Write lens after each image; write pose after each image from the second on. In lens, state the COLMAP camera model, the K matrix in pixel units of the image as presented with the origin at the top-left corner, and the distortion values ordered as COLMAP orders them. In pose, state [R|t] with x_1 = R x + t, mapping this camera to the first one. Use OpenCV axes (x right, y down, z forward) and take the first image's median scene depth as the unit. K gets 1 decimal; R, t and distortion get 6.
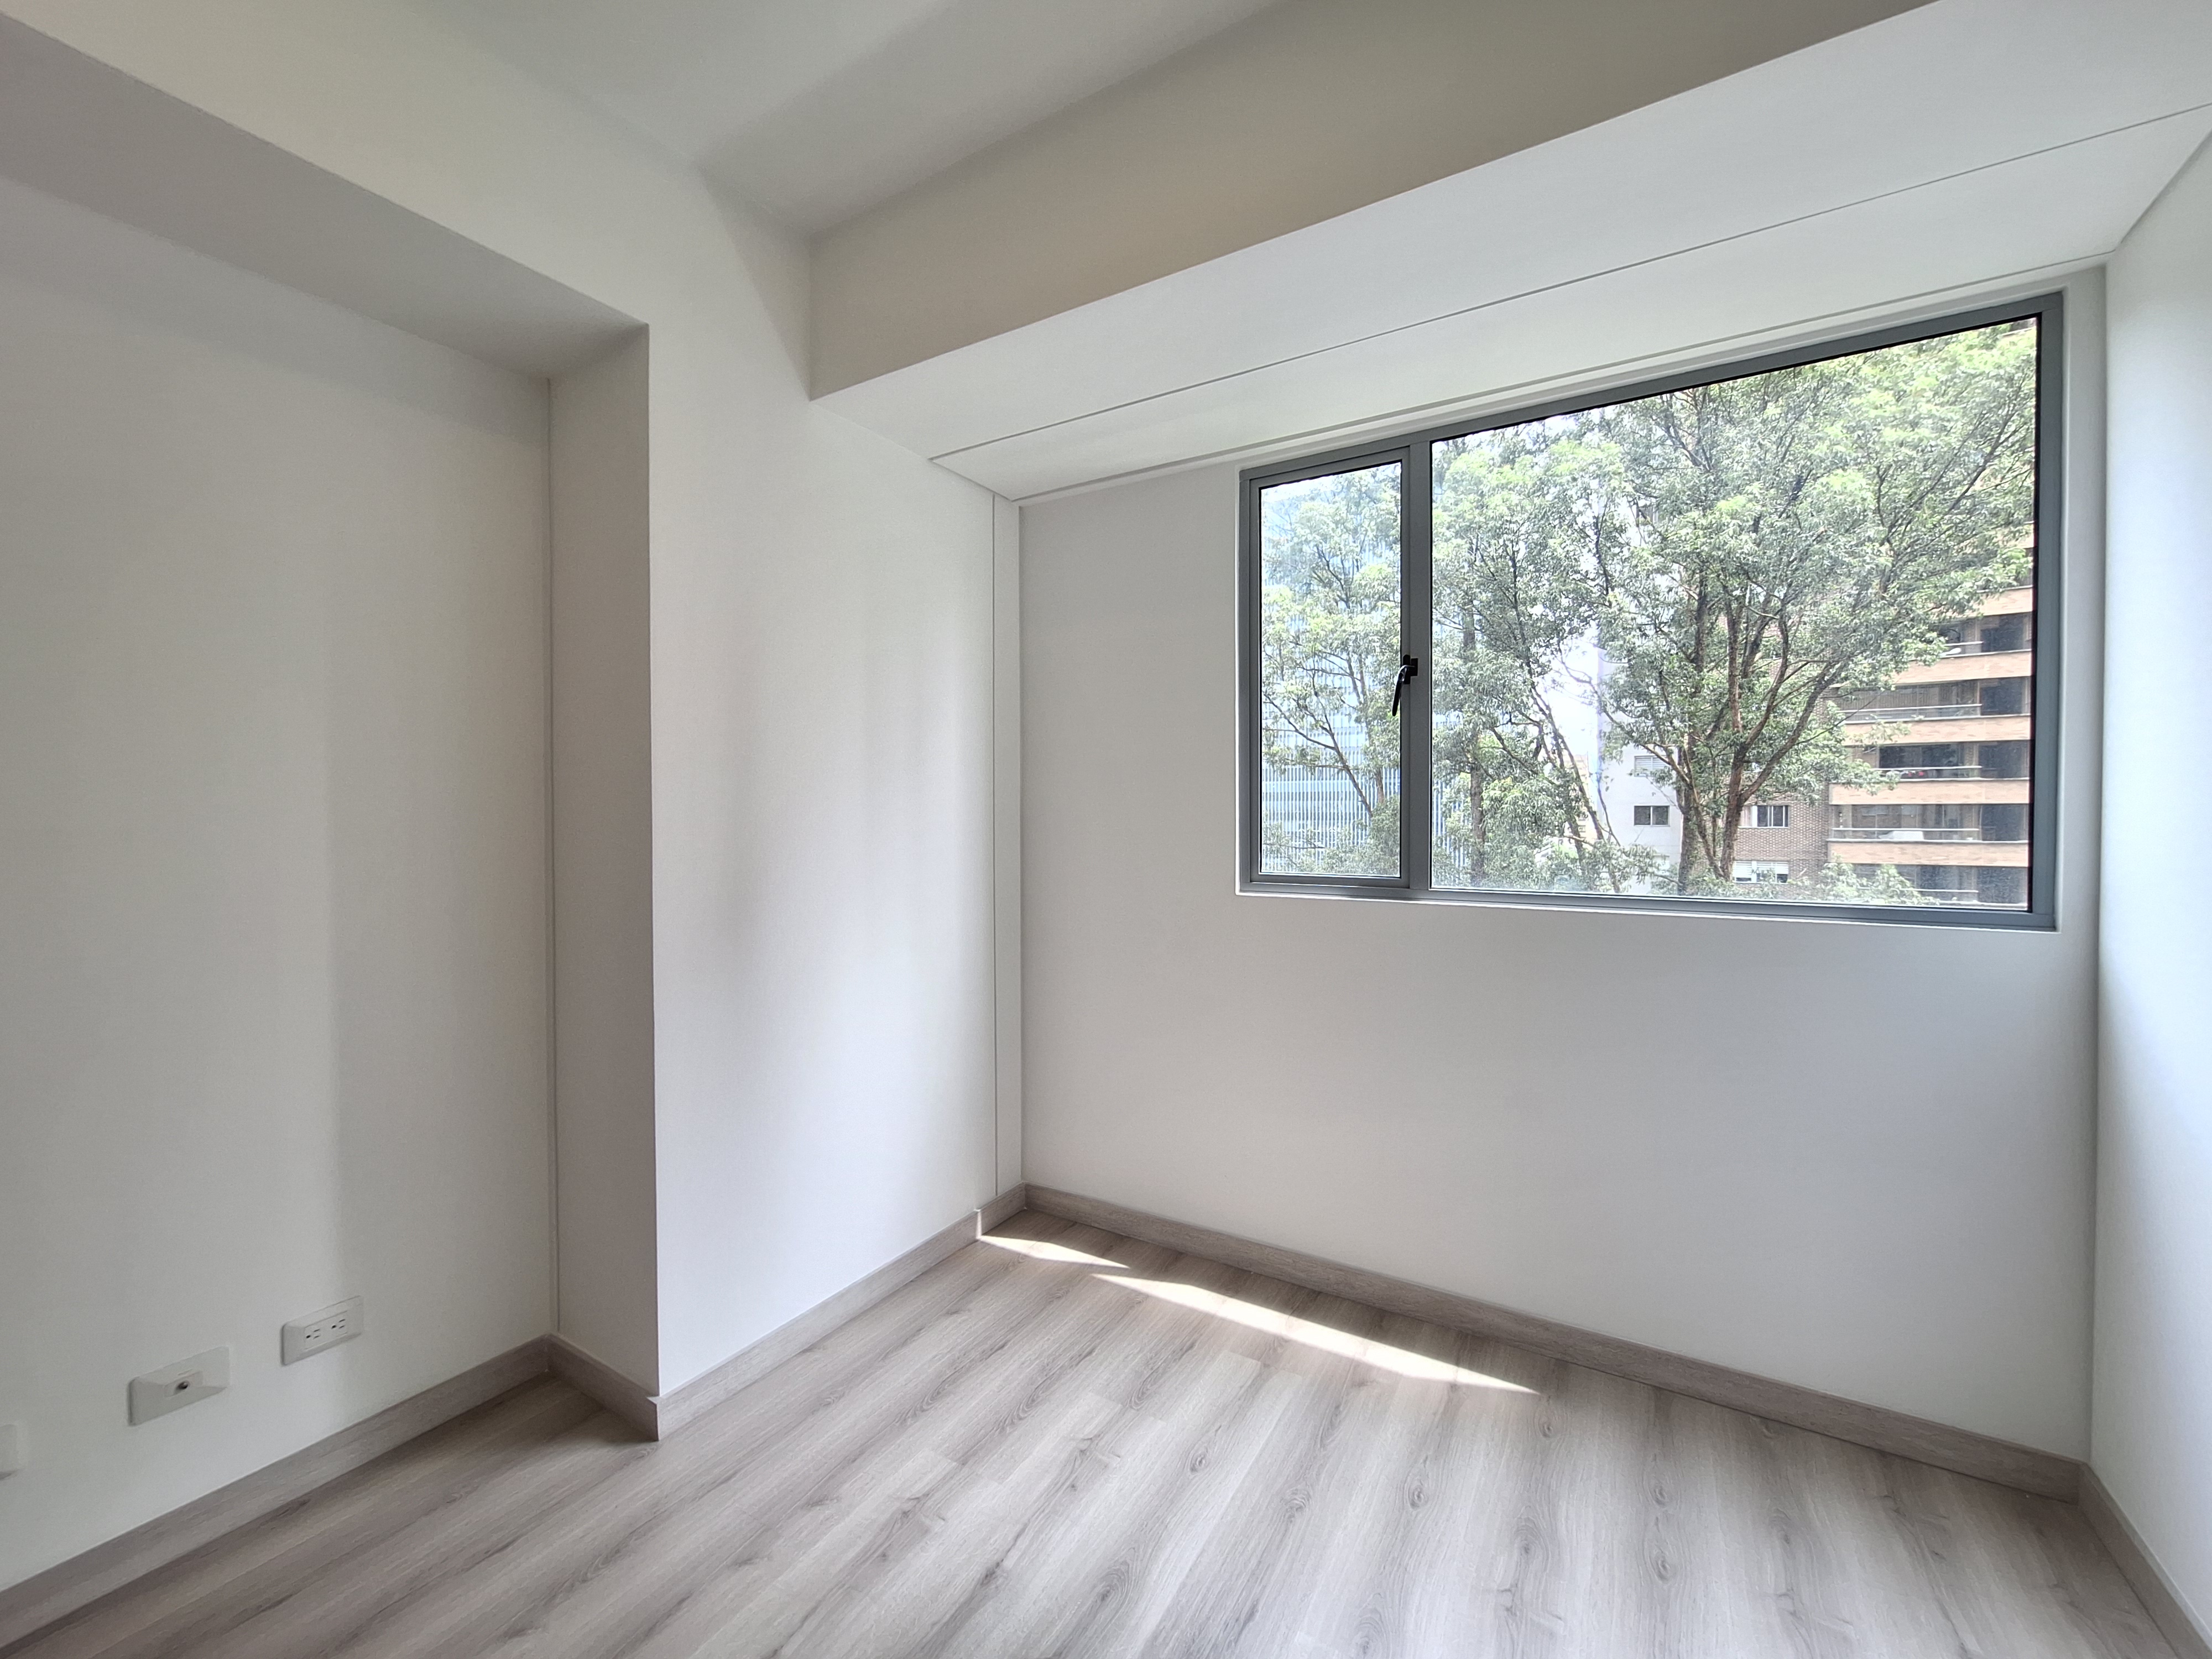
lens RADIAL K [[875.9, 0, 1109.5], [0, 875.9, 825.3], [0, 0, 1]] dist [-0.009346, 0.002845]
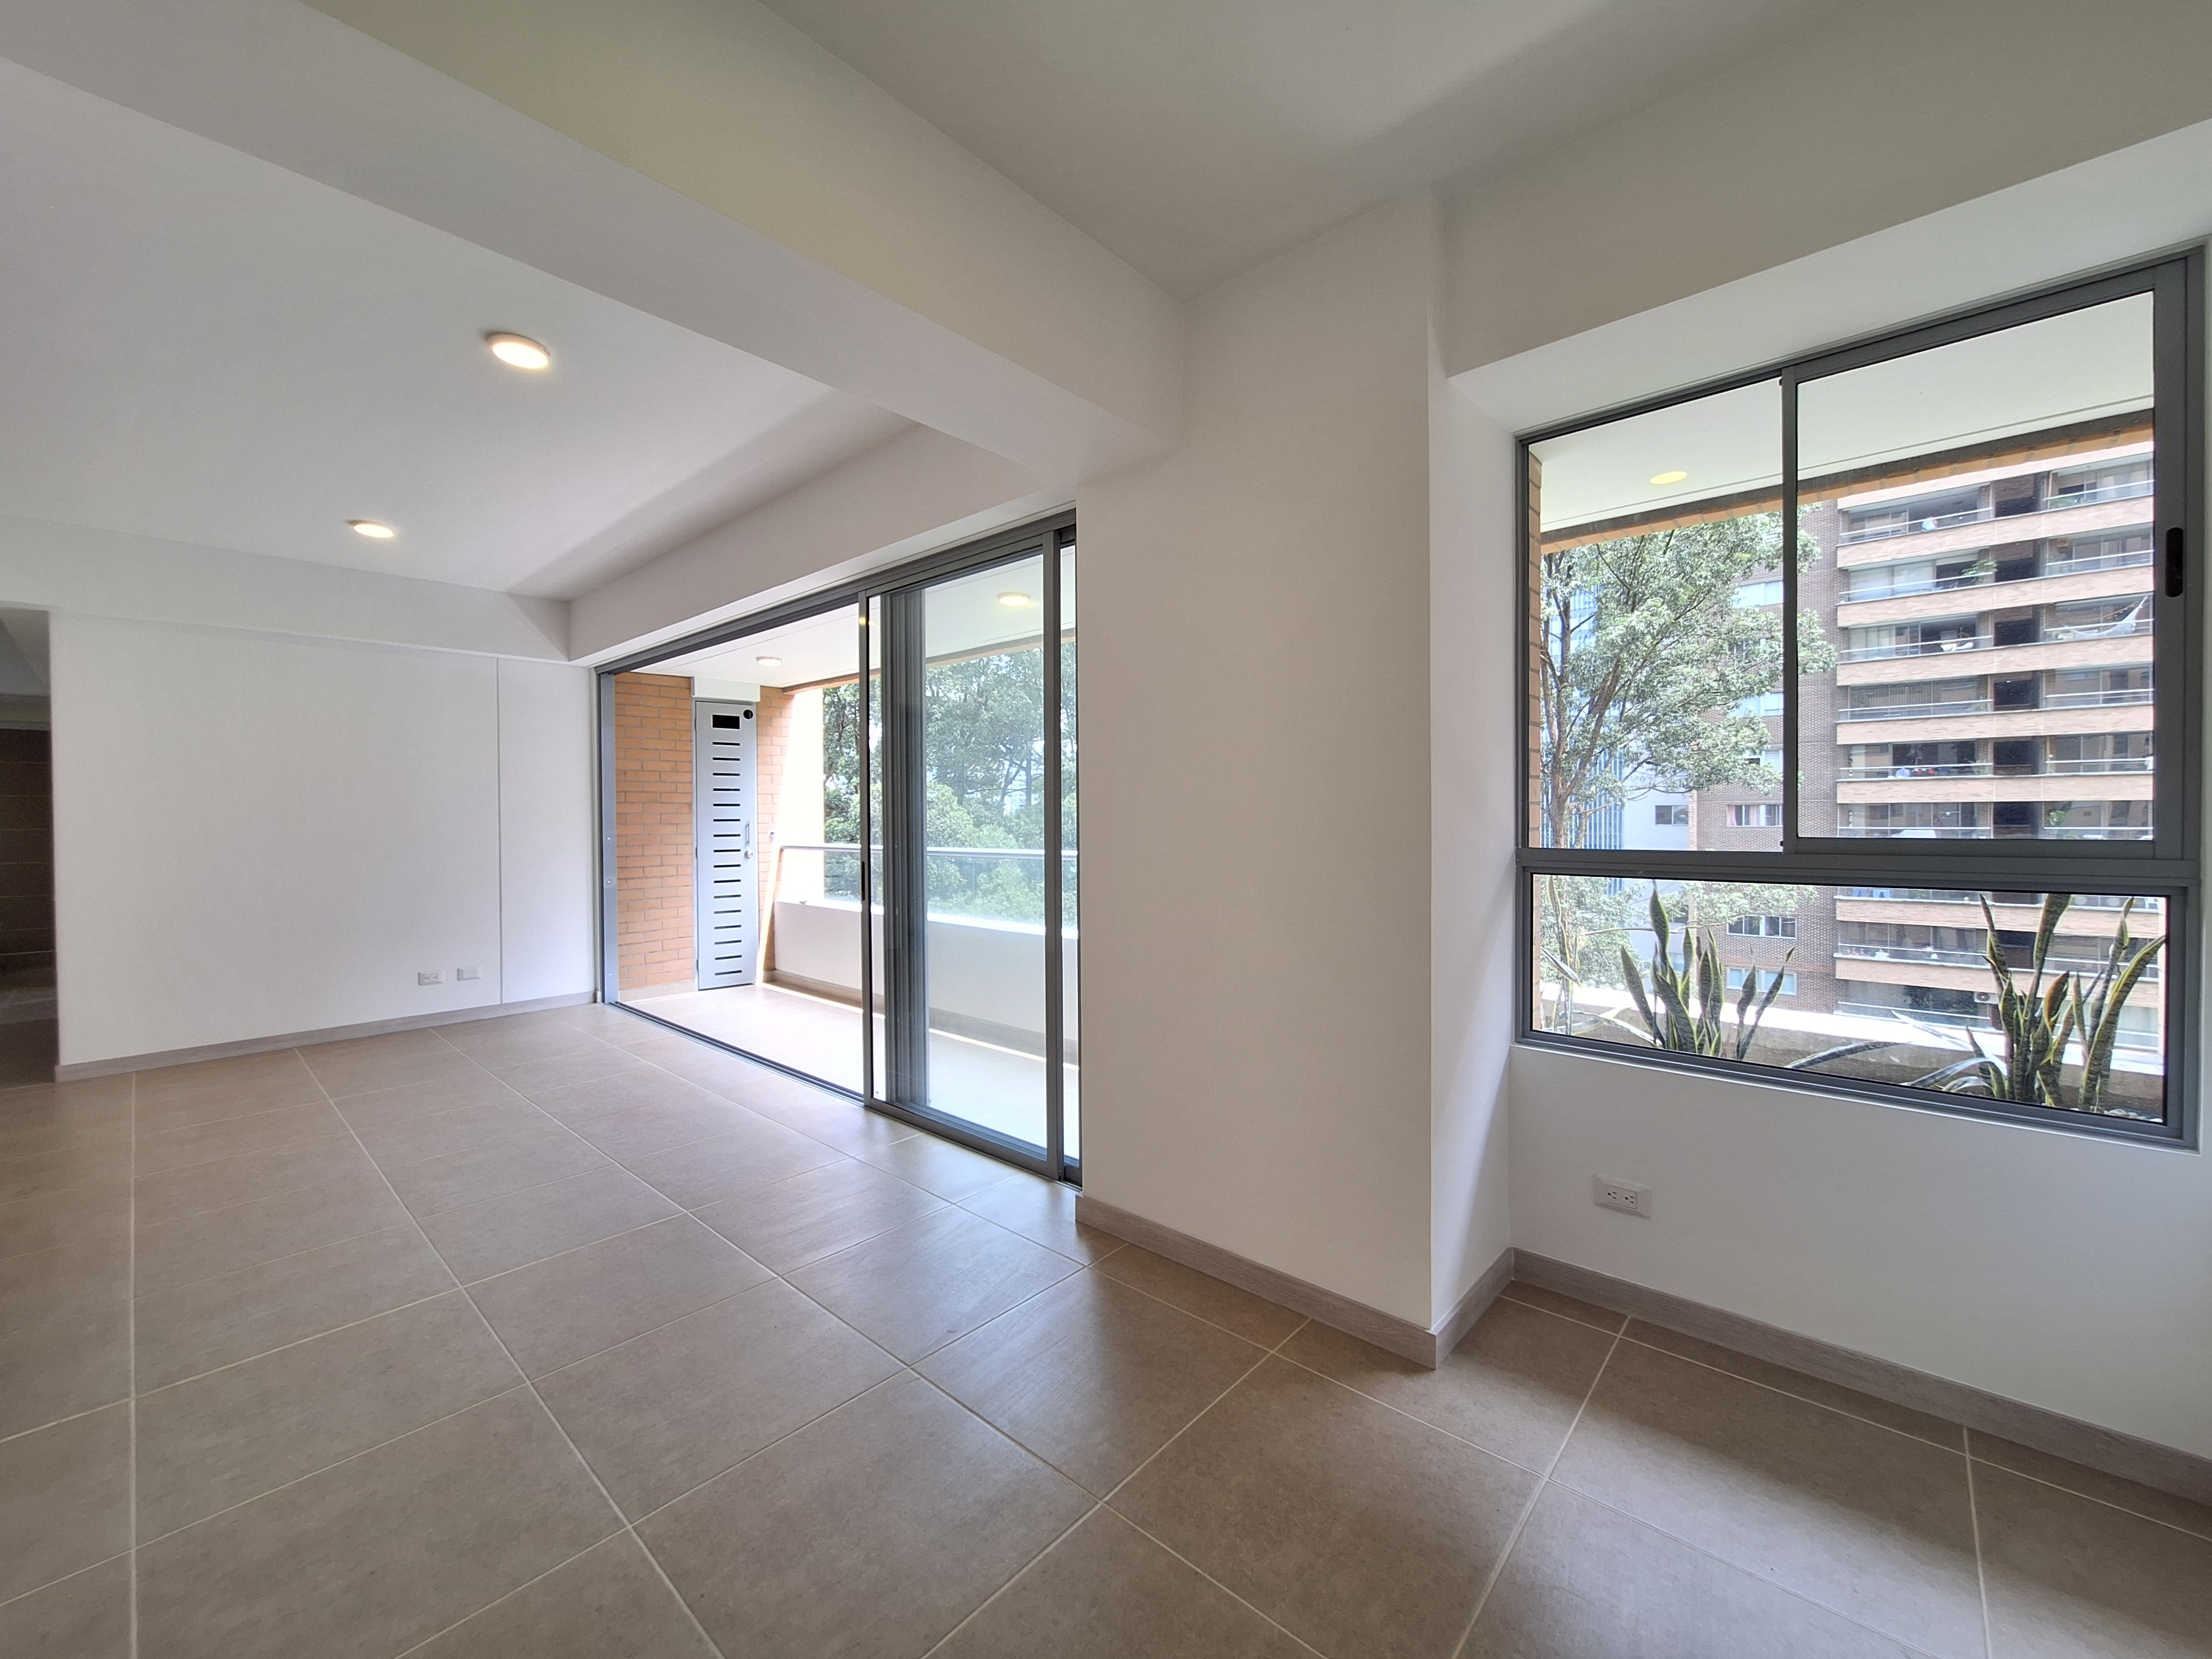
lens RADIAL K [[875.9, 0, 1105.4], [0, 875.9, 821.4], [0, 0, 1]] dist [-0.009346, 0.002845]
pose [[0.983090, -0.002645, -0.183106, 0.192215], [0.001280, 0.999971, -0.007570, 0.003366], [0.183121, 0.007208, 0.983064, -0.138272]]
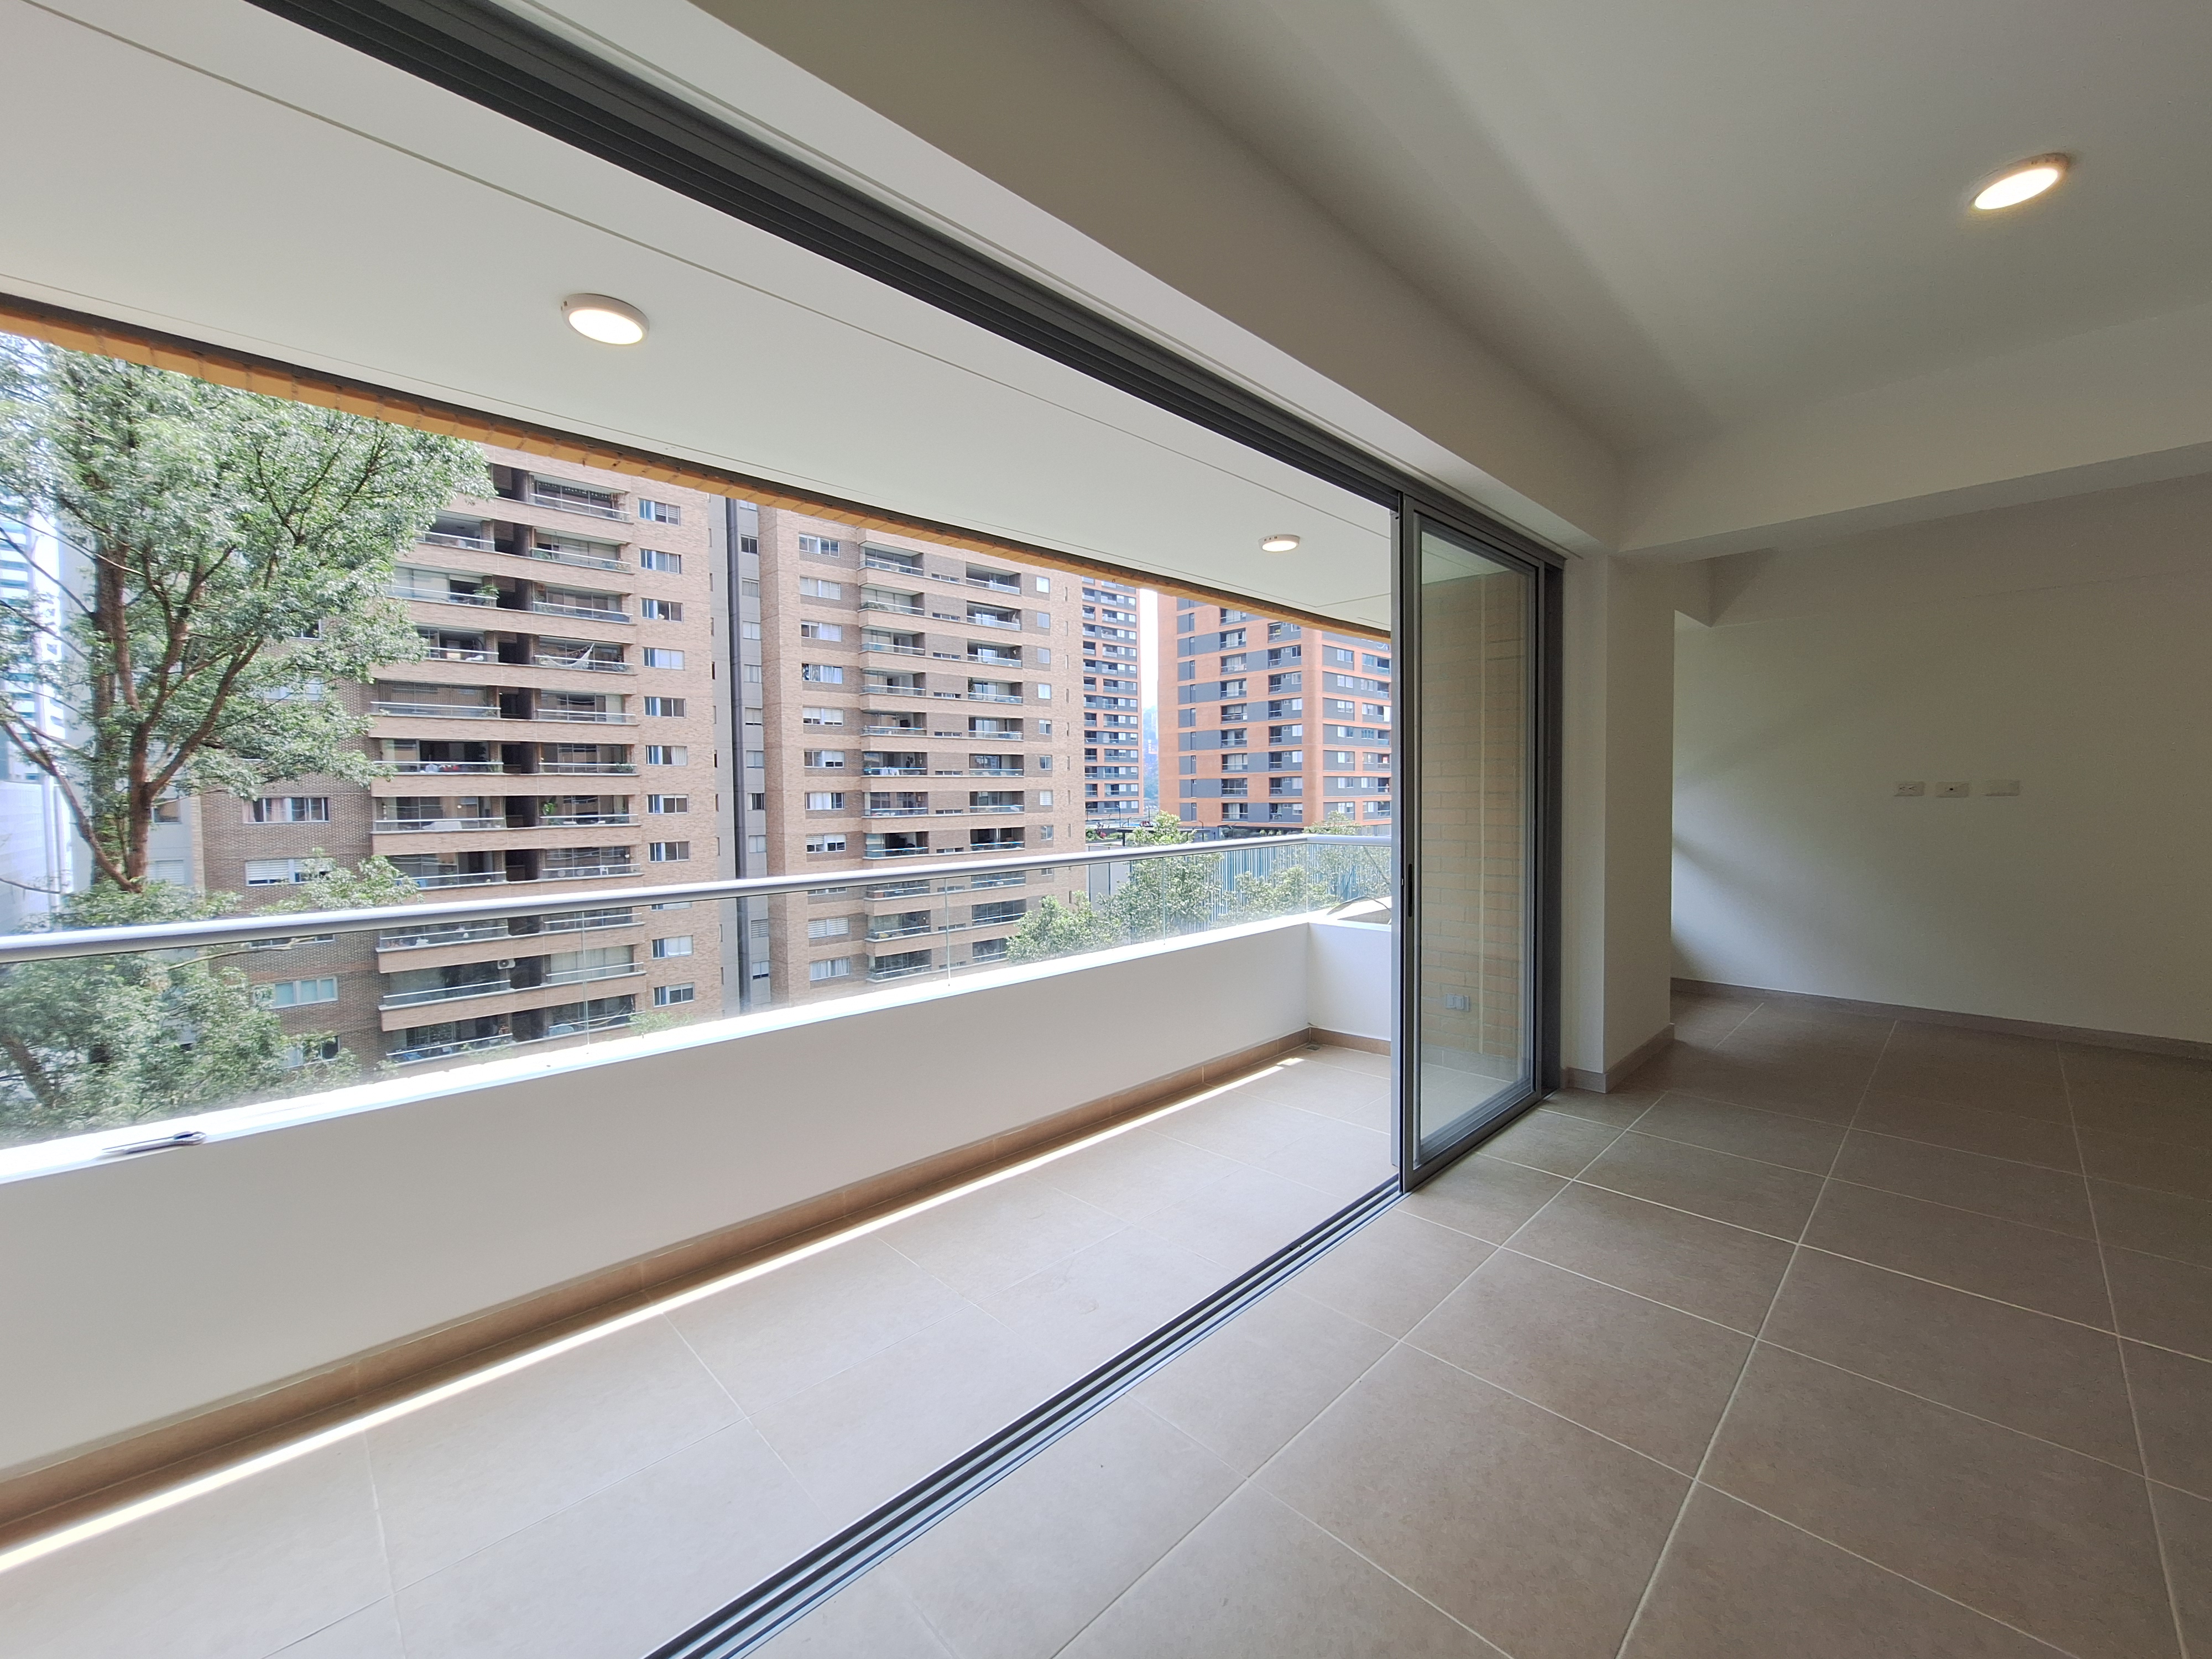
lens RADIAL K [[875.9, 0, 1106.3], [0, 875.9, 829.1], [0, 0, 1]] dist [-0.009346, 0.002845]
pose [[0.254613, -0.040573, 0.966192, 0.088600], [0.027447, 0.999020, 0.034719, 0.001307], [-0.966654, 0.017680, 0.255477, -0.055180]]
